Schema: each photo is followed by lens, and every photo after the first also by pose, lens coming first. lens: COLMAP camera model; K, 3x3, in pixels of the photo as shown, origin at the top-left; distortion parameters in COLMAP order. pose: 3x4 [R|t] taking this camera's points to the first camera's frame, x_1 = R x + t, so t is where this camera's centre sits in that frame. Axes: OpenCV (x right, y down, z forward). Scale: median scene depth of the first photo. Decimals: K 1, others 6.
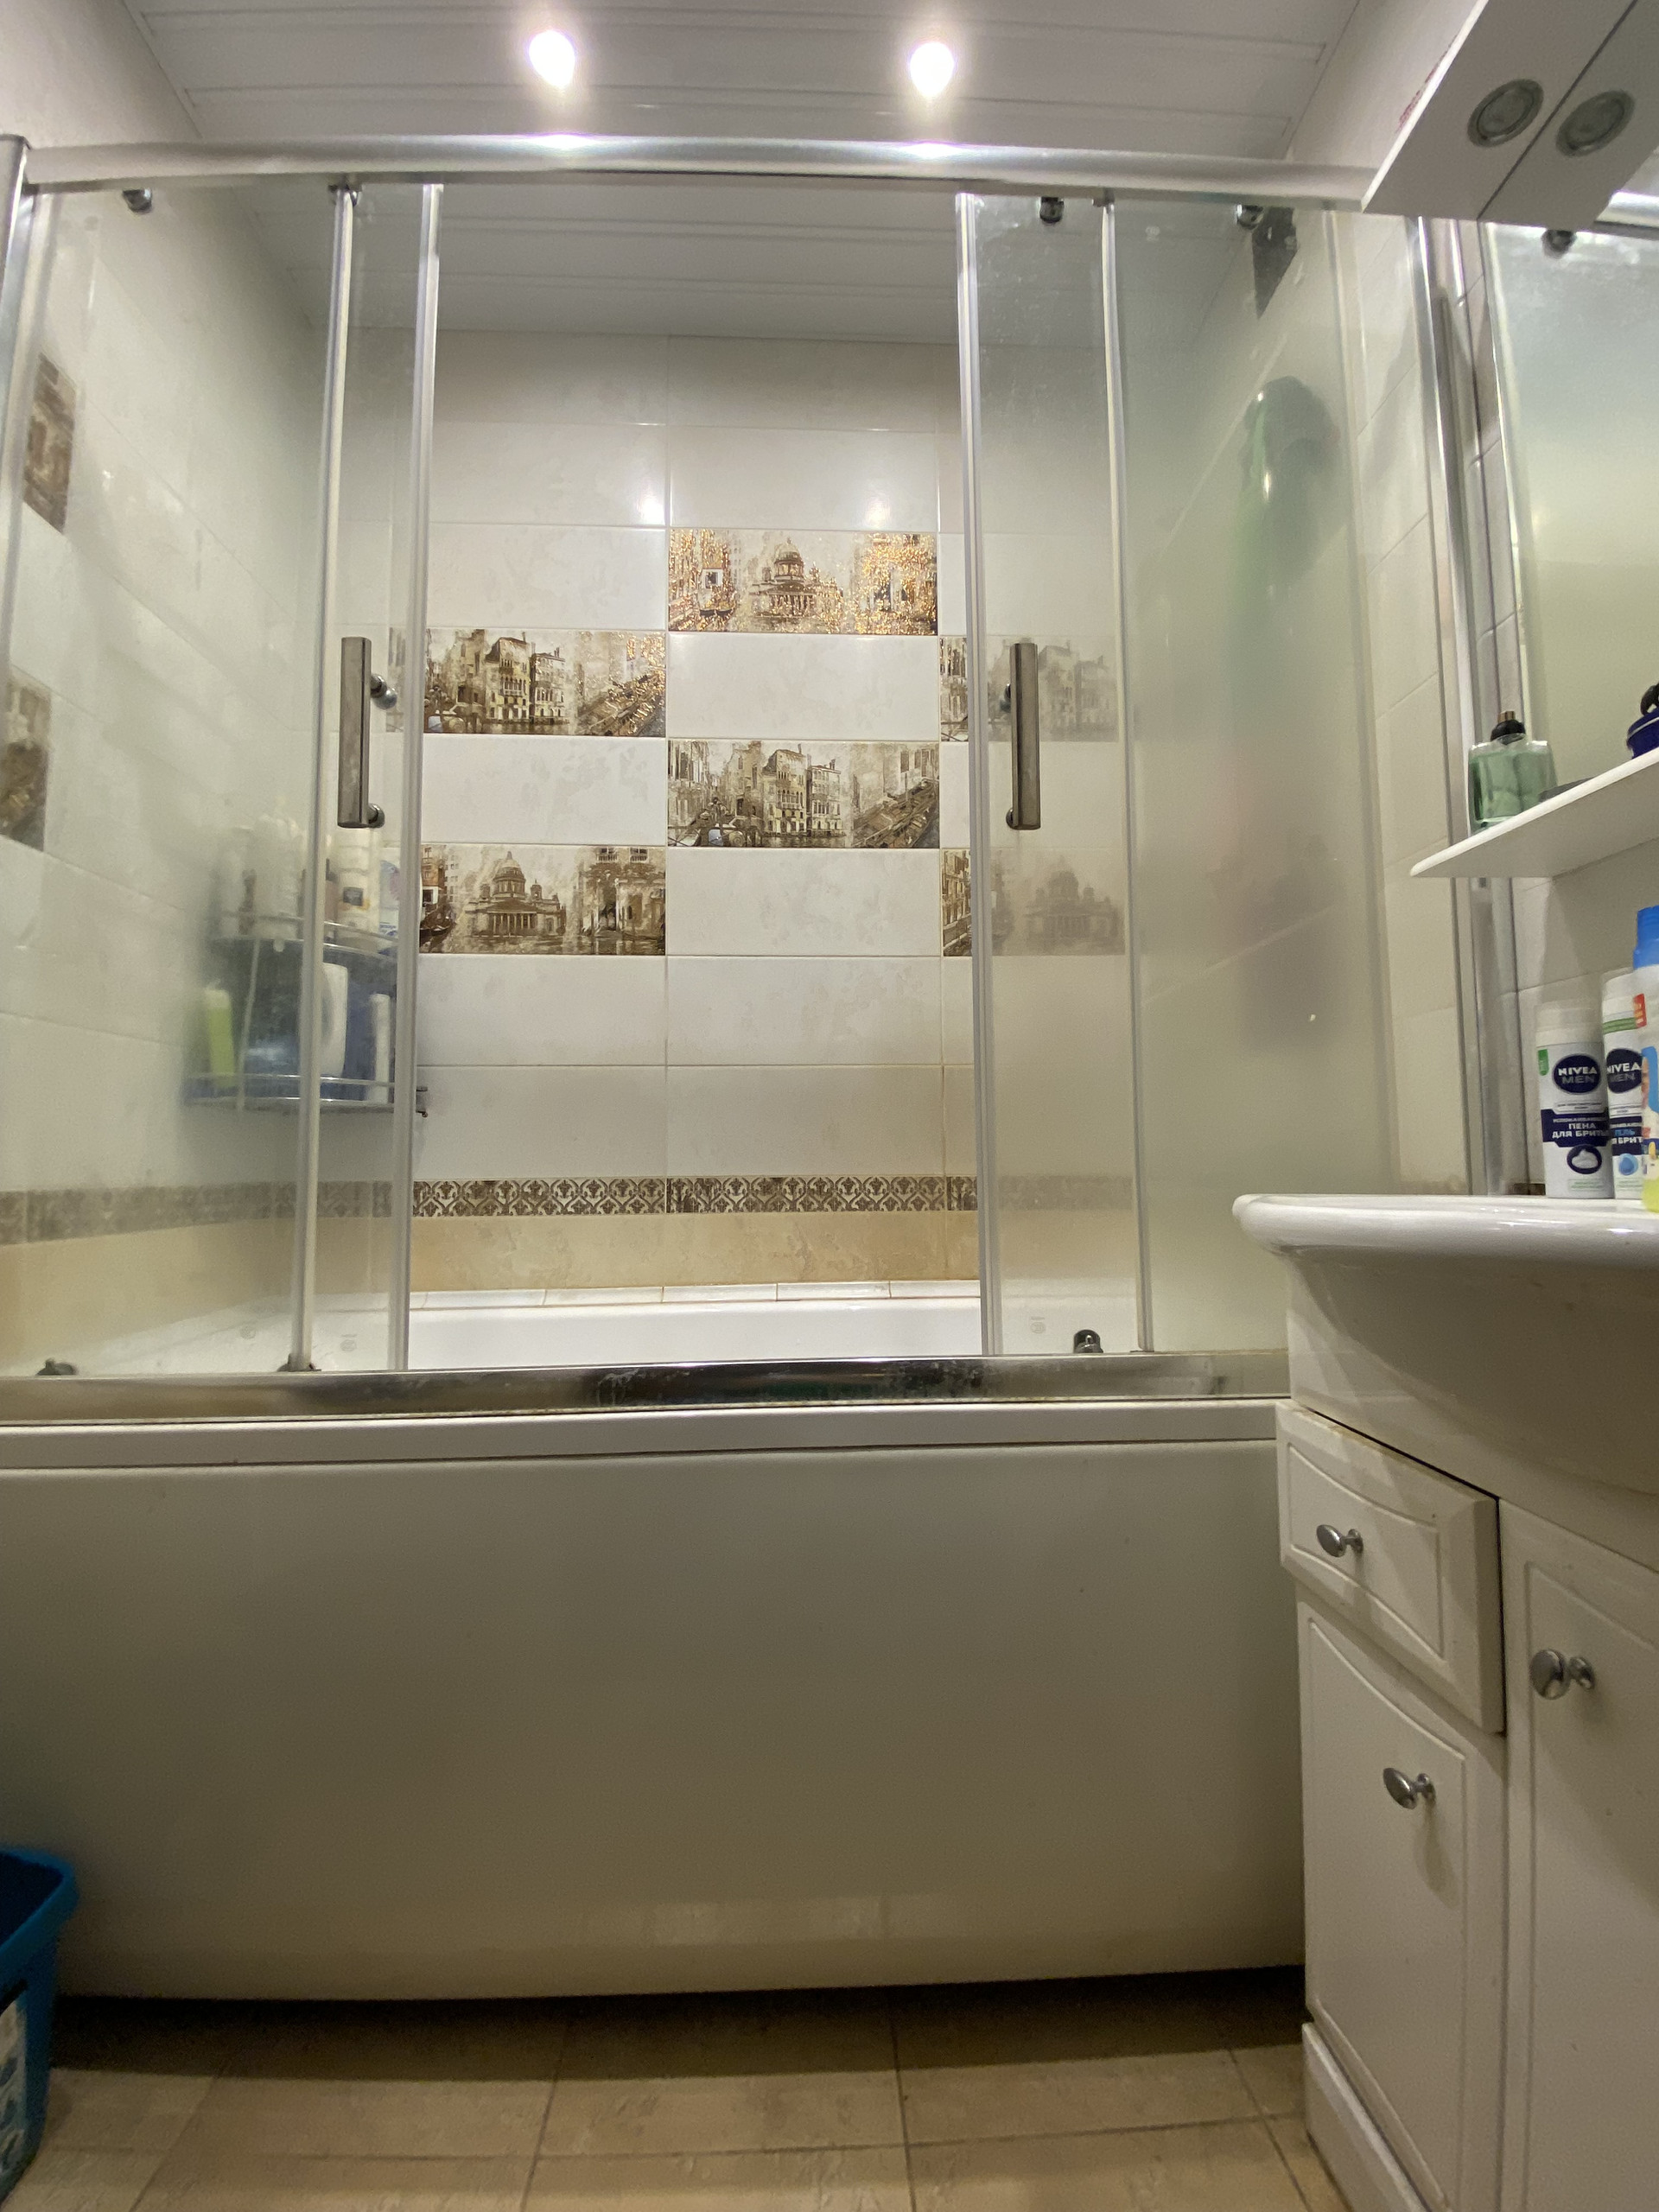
lens RADIAL K [[882.1, 0, 818.8], [0, 882.1, 1106.4], [0, 0, 1]] dist [0.049372, -0.044114]
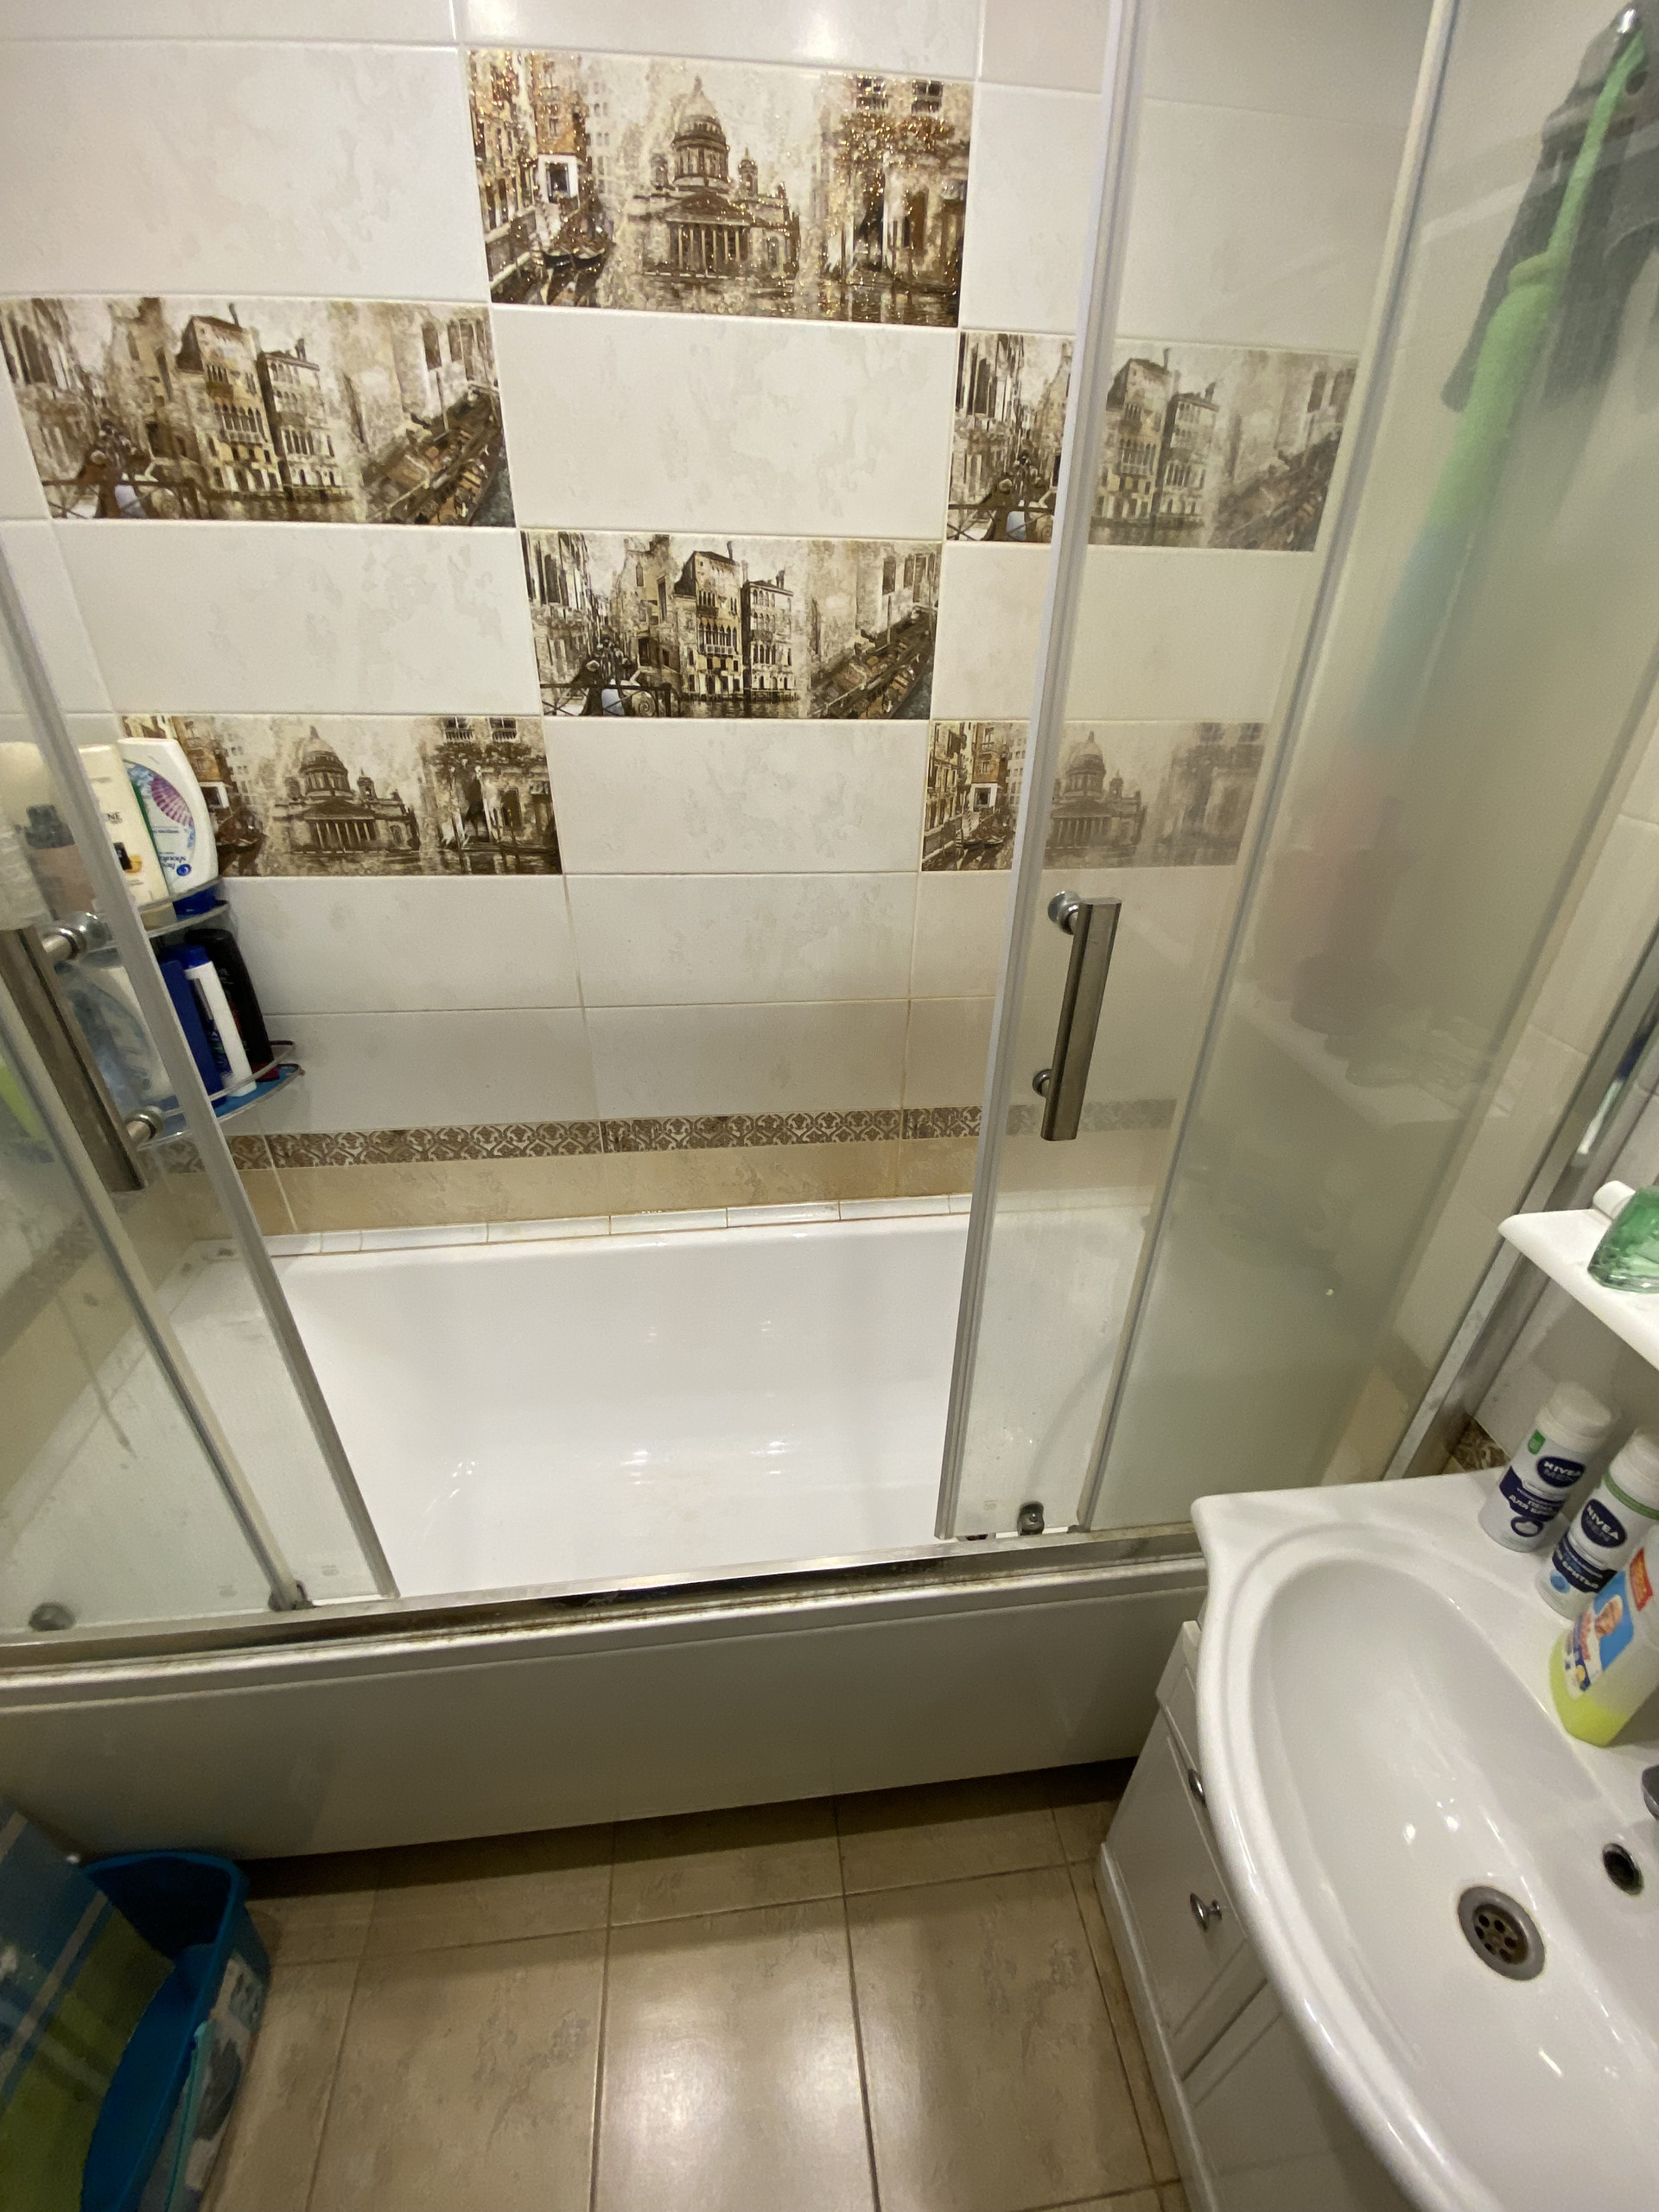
lens RADIAL K [[883.0, 0, 829.5], [0, 883.0, 1106.0], [0, 0, 1]] dist [-0.001710, -0.011522]
pose [[0.995873, -0.024131, 0.087496, -0.015410], [-0.029852, 0.823290, 0.566835, -0.441581], [-0.085713, -0.567108, 0.819172, 0.241319]]
